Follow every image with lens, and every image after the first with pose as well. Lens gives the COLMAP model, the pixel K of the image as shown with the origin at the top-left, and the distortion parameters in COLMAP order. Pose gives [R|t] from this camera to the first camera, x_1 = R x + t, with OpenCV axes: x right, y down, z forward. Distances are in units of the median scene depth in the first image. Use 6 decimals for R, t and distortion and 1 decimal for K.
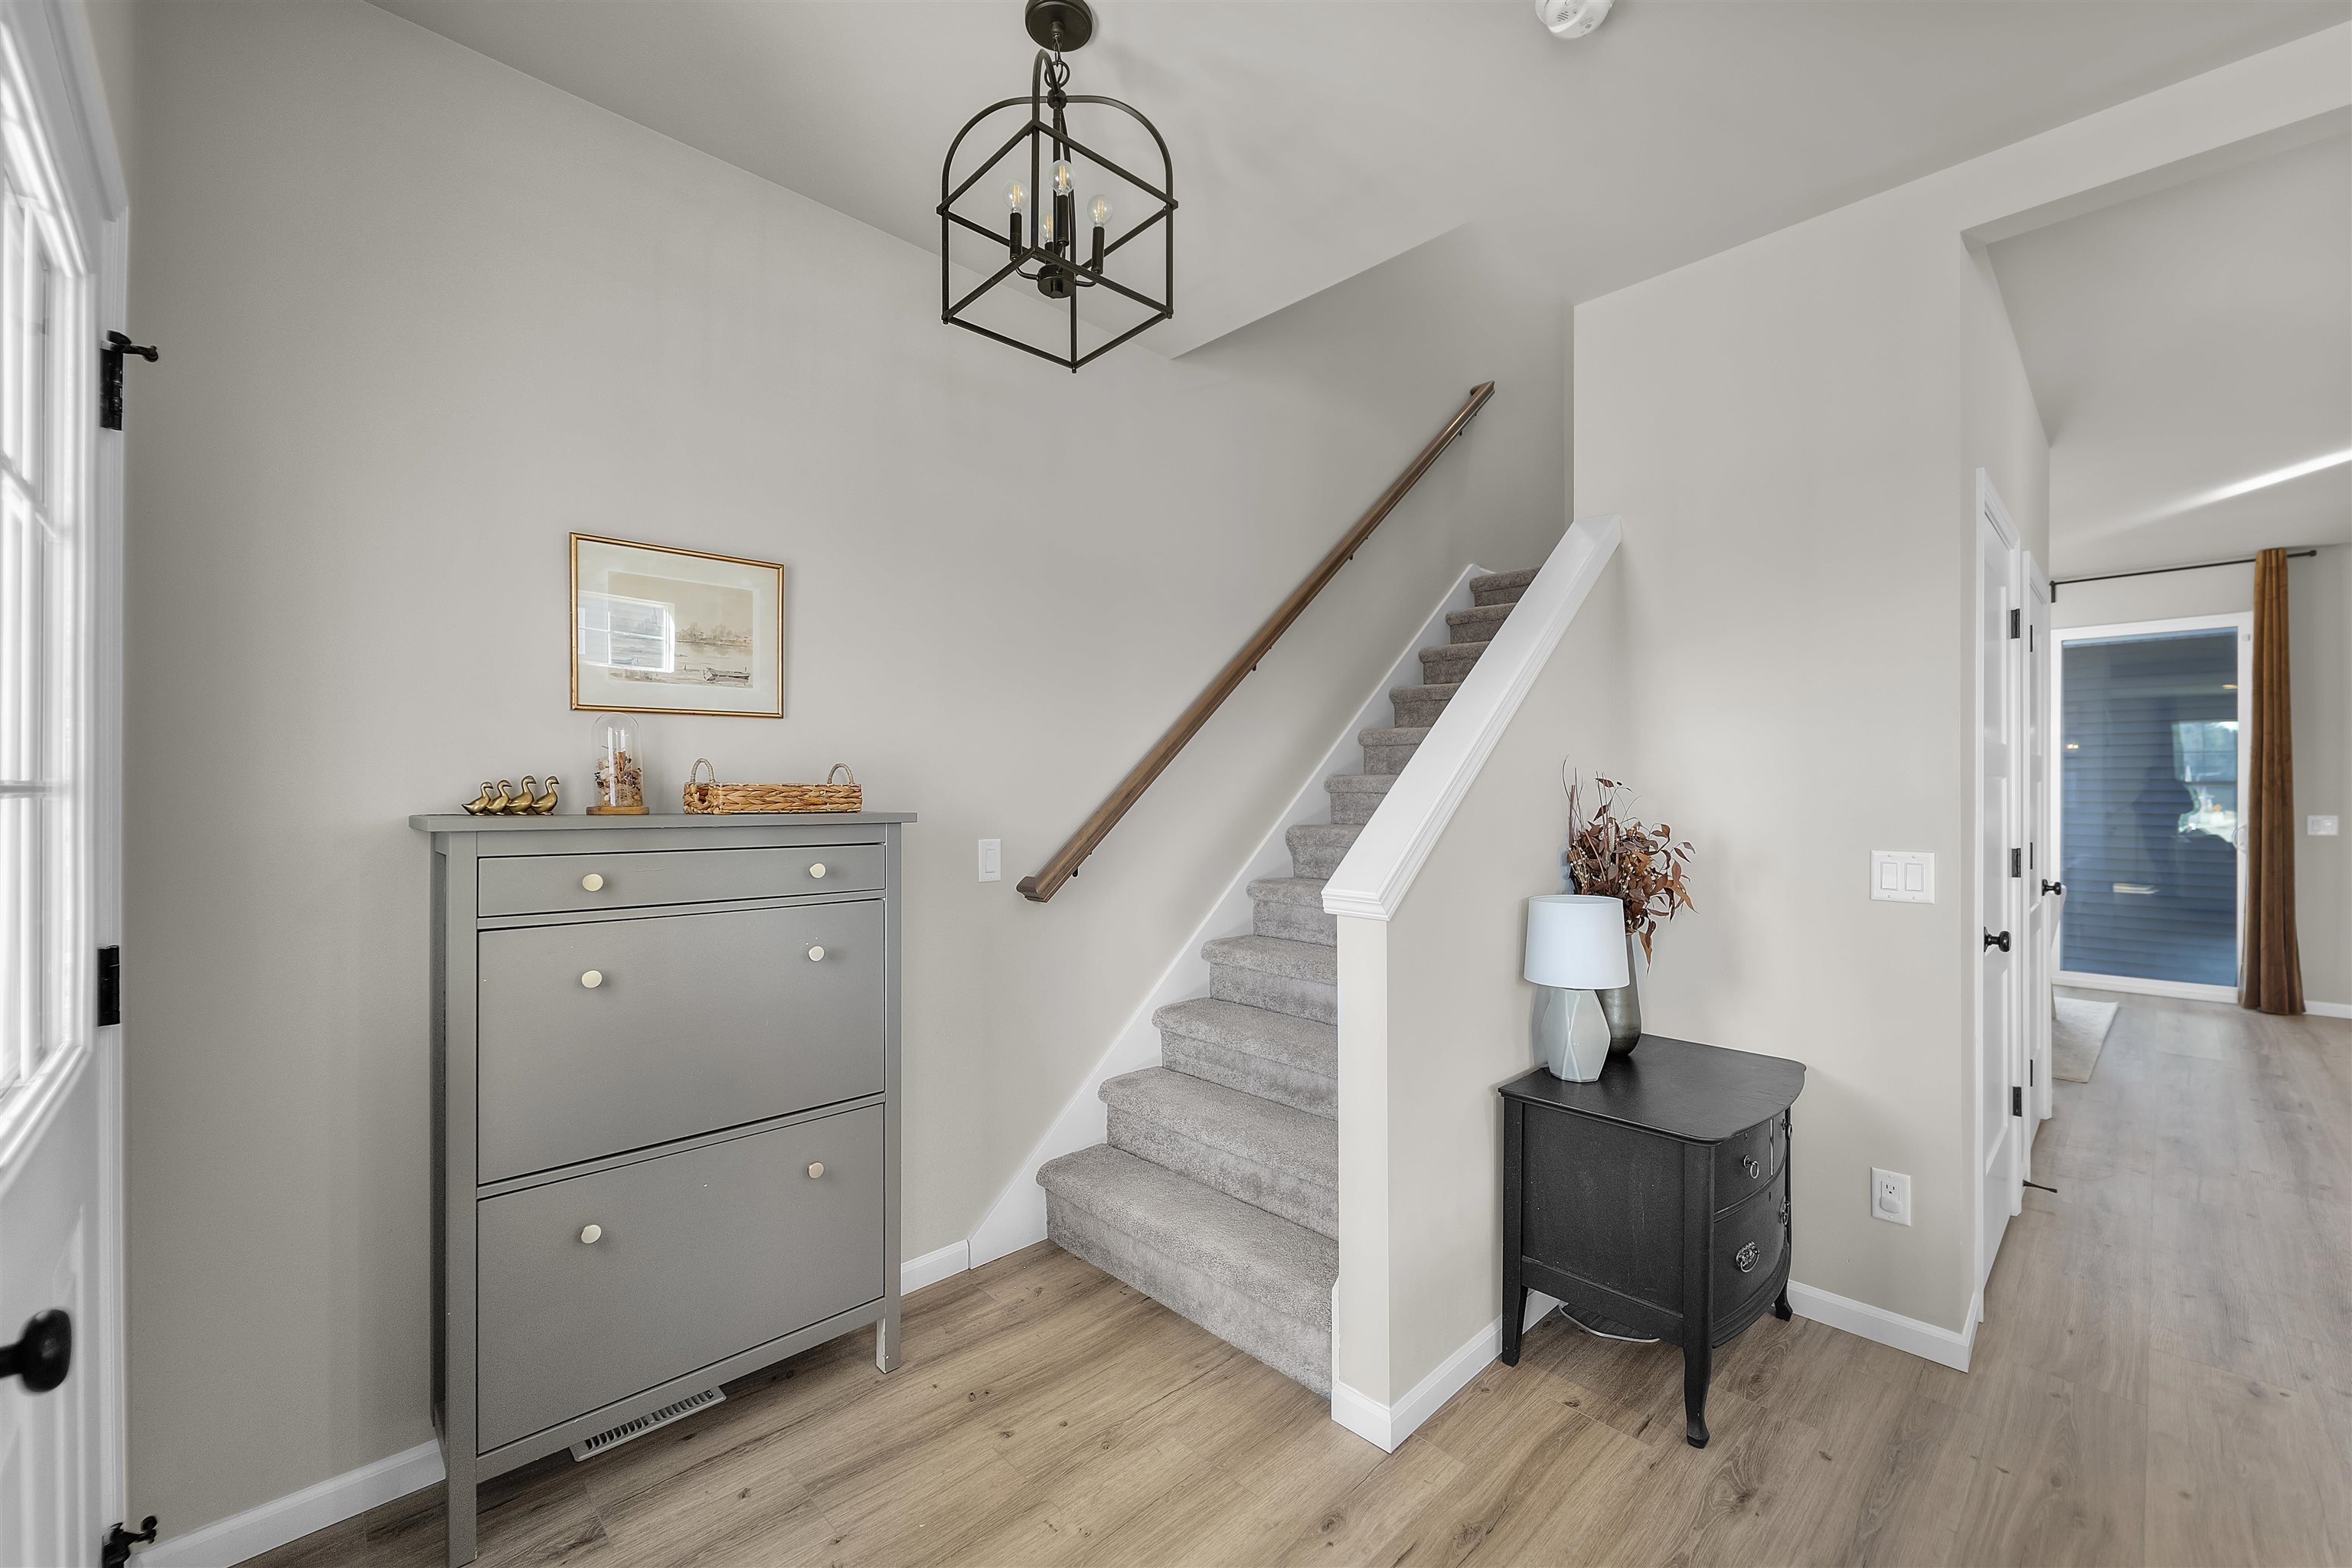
lens RADIAL K [[945.8, 0, 1180.5], [0, 945.8, 793.2], [0, 0, 1]] dist [-0.000113, -0.000095]
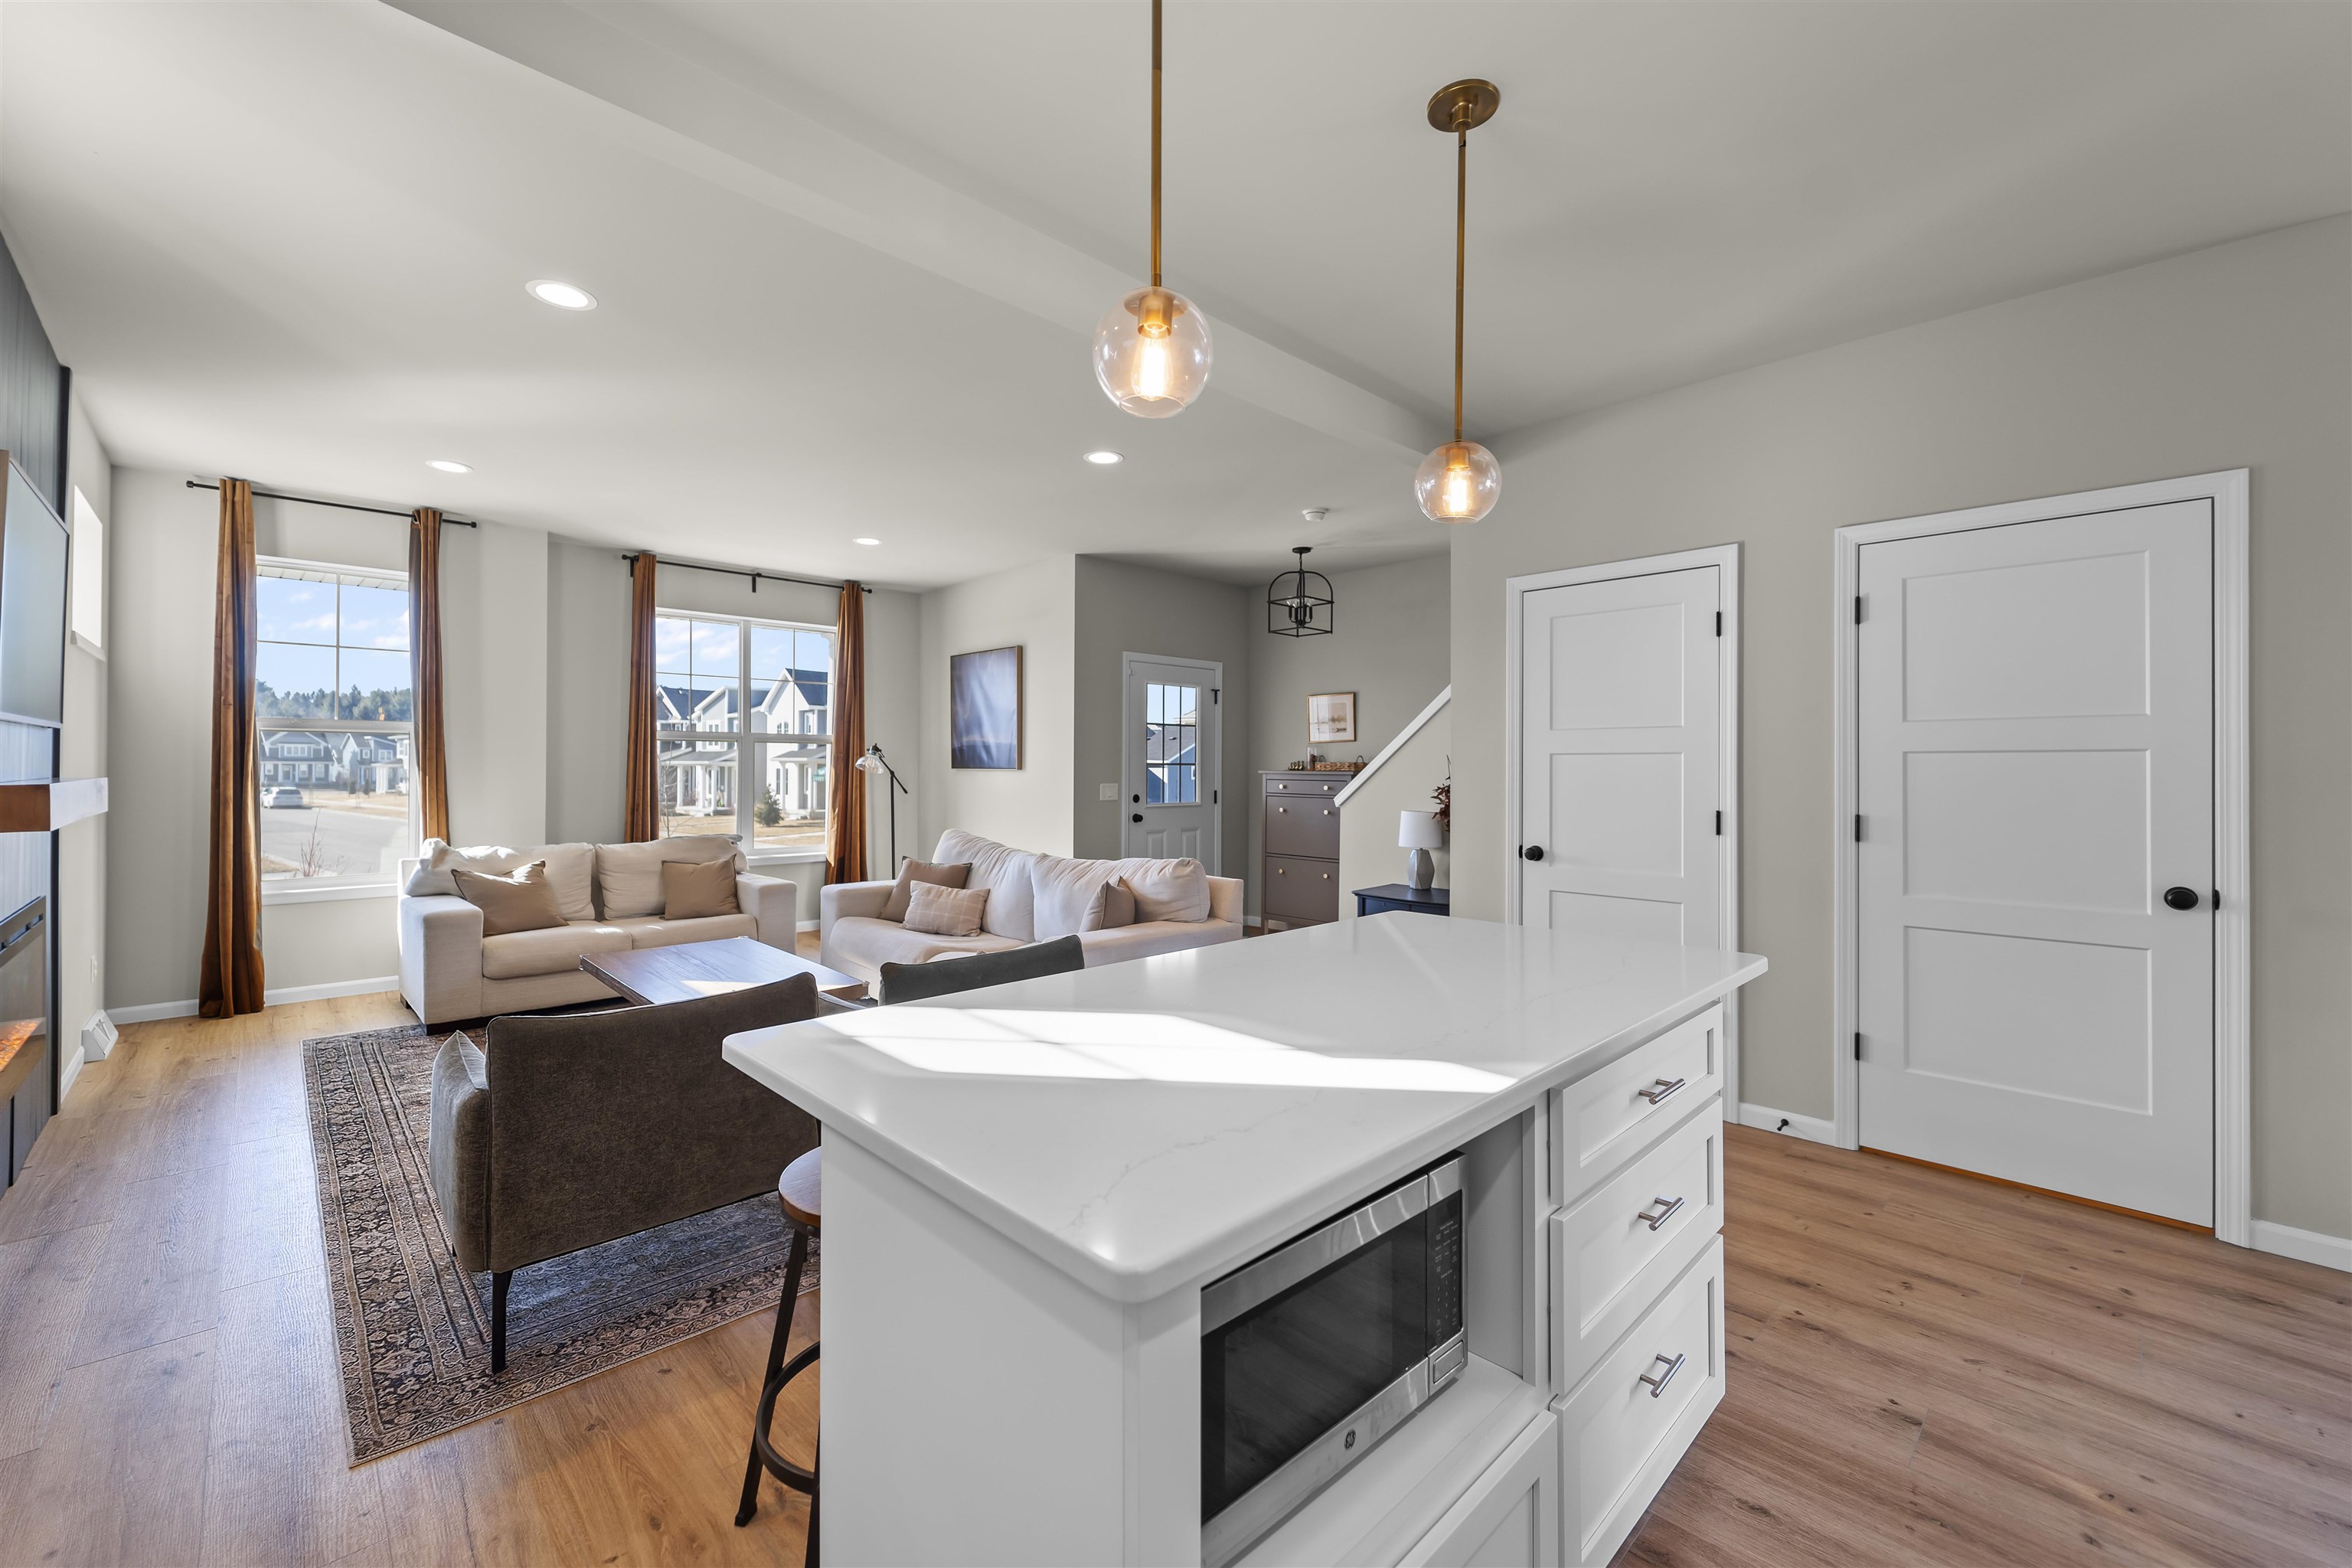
lens RADIAL K [[939.7, 0, 1180.0], [0, 939.7, 770.6], [0, 0, 1]] dist [0.000481, -0.000165]
pose [[0.009925, 0.003845, -0.999943, 2.905879], [-0.006191, 0.999974, 0.003784, 0.010434], [0.999932, 0.006153, 0.009948, 0.431732]]
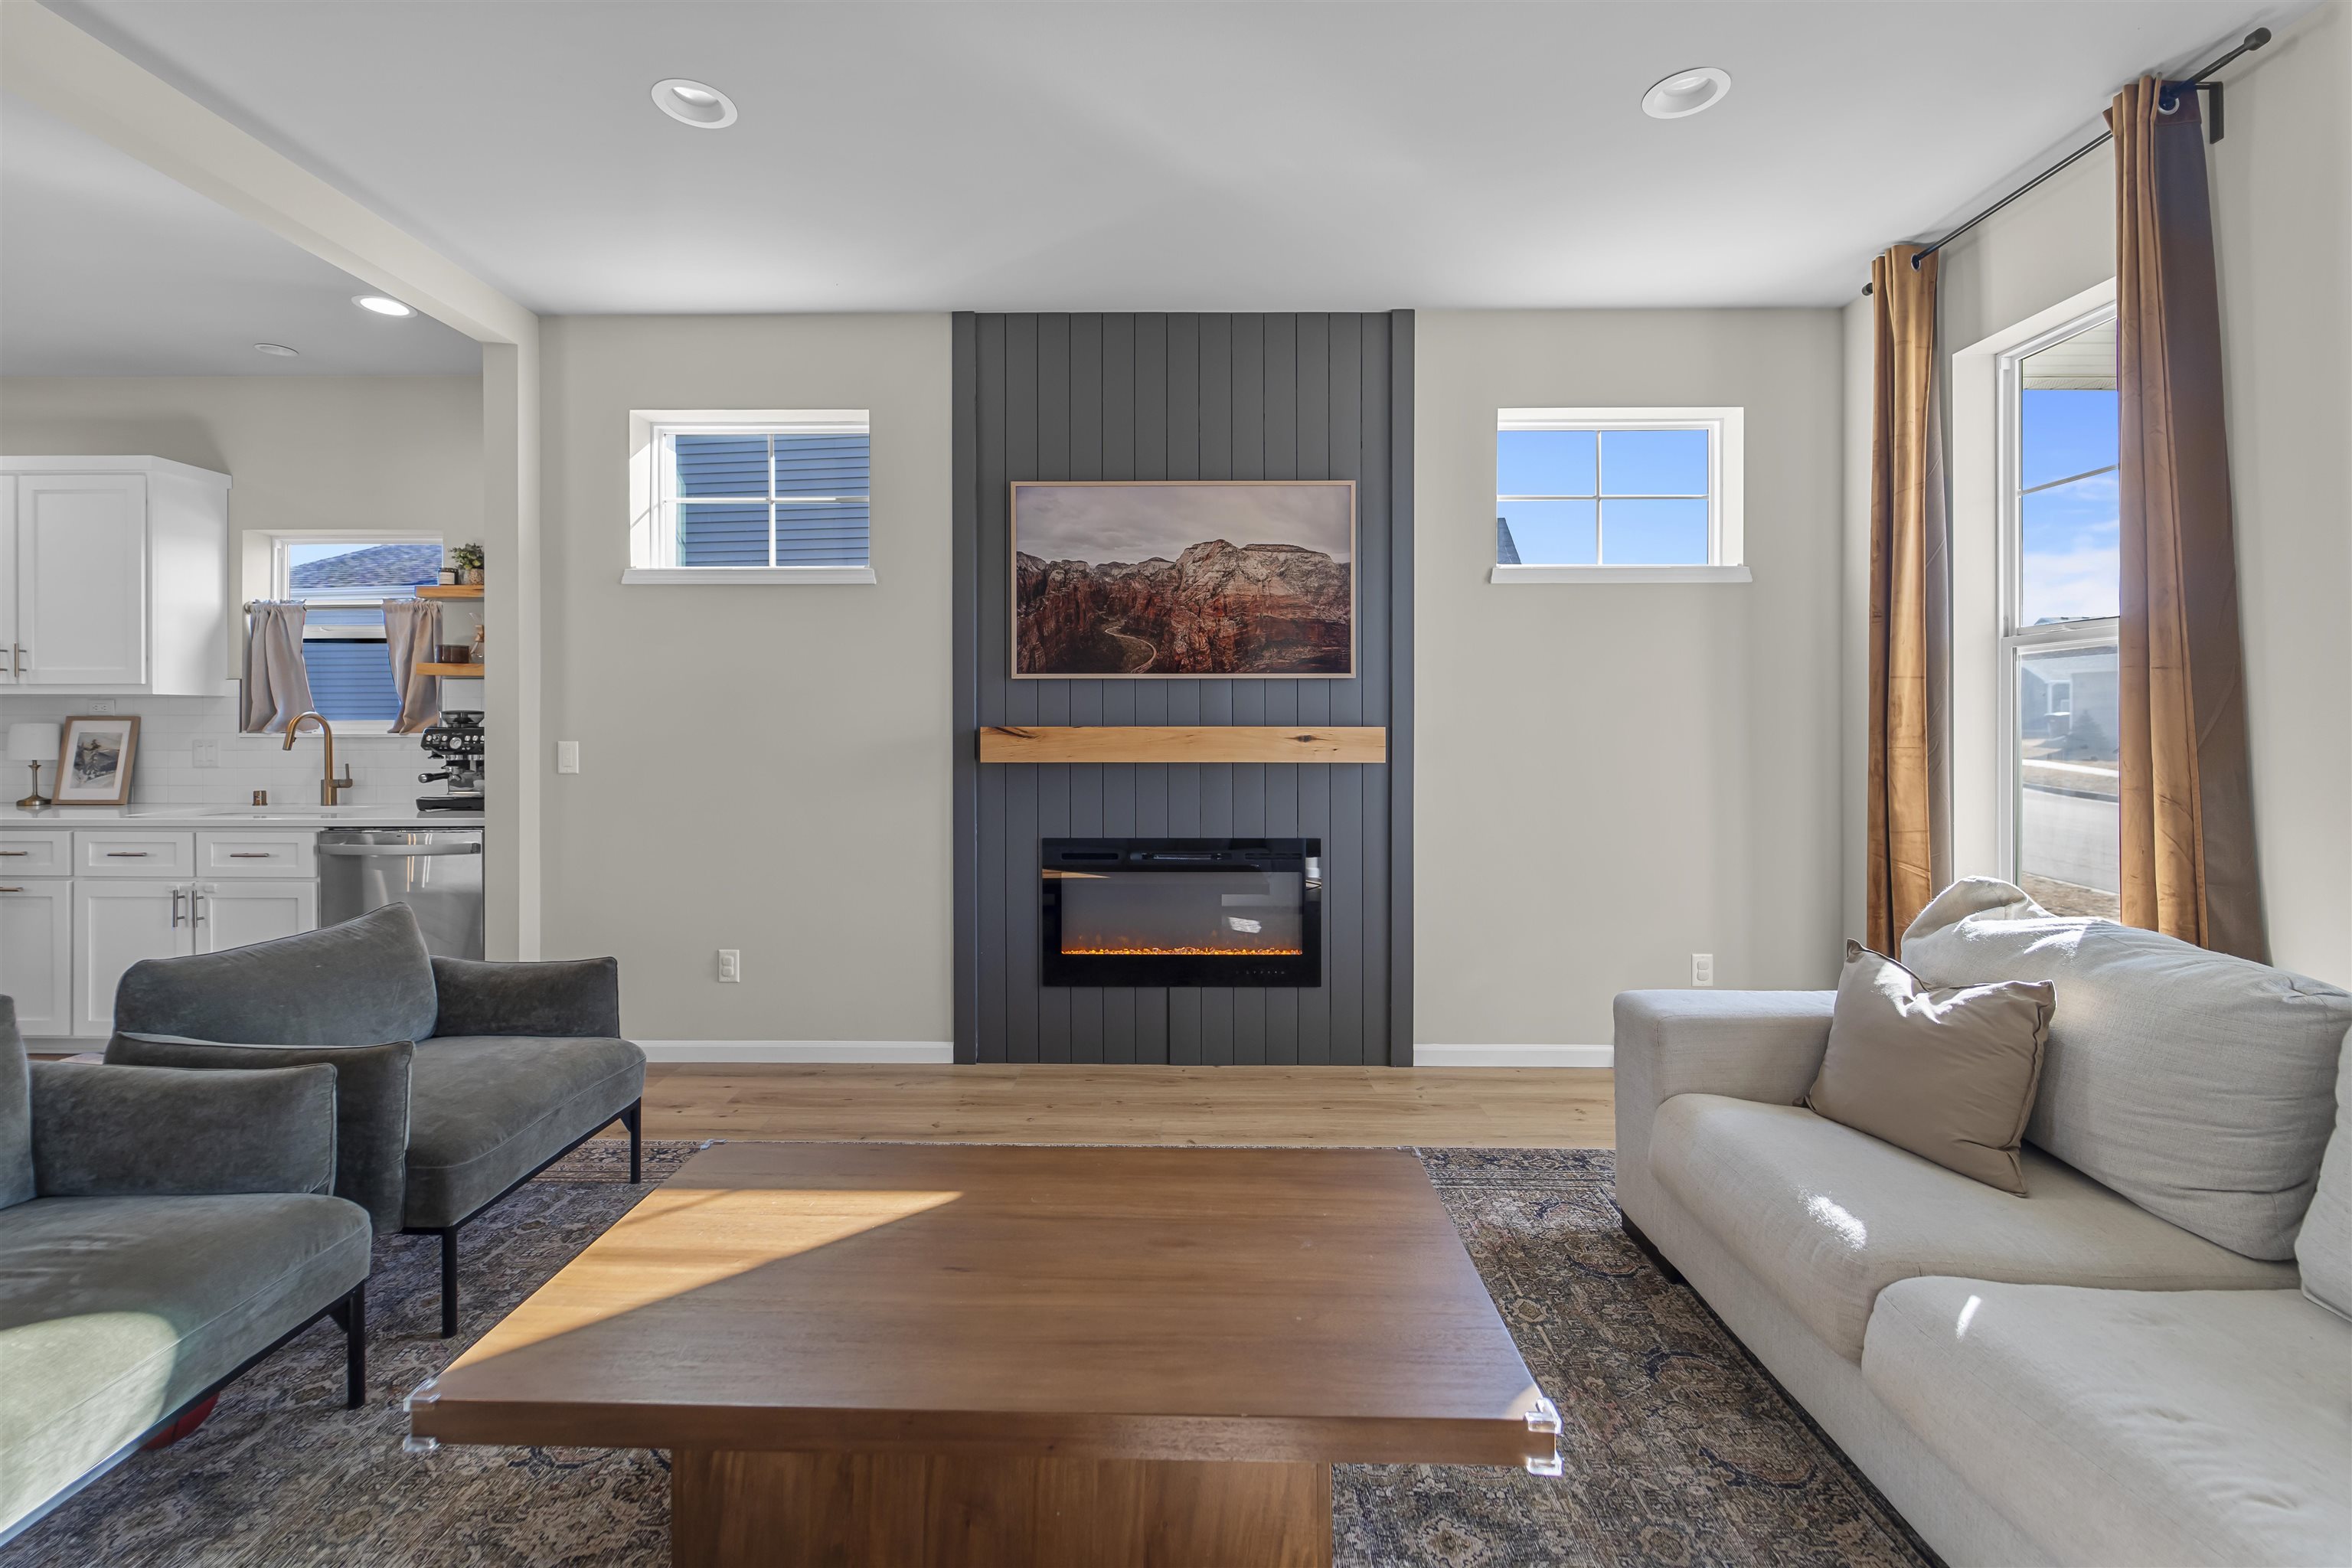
lens RADIAL K [[959.8, 0, 1170.6], [0, 959.8, 723.1], [0, 0, 1]] dist [-0.000979, -0.000458]
pose [[-0.711222, 0.000343, 0.702968, 0.327585], [-0.000005, 1.000000, -0.000492, 0.034786], [-0.702968, -0.000354, -0.711222, -0.068194]]
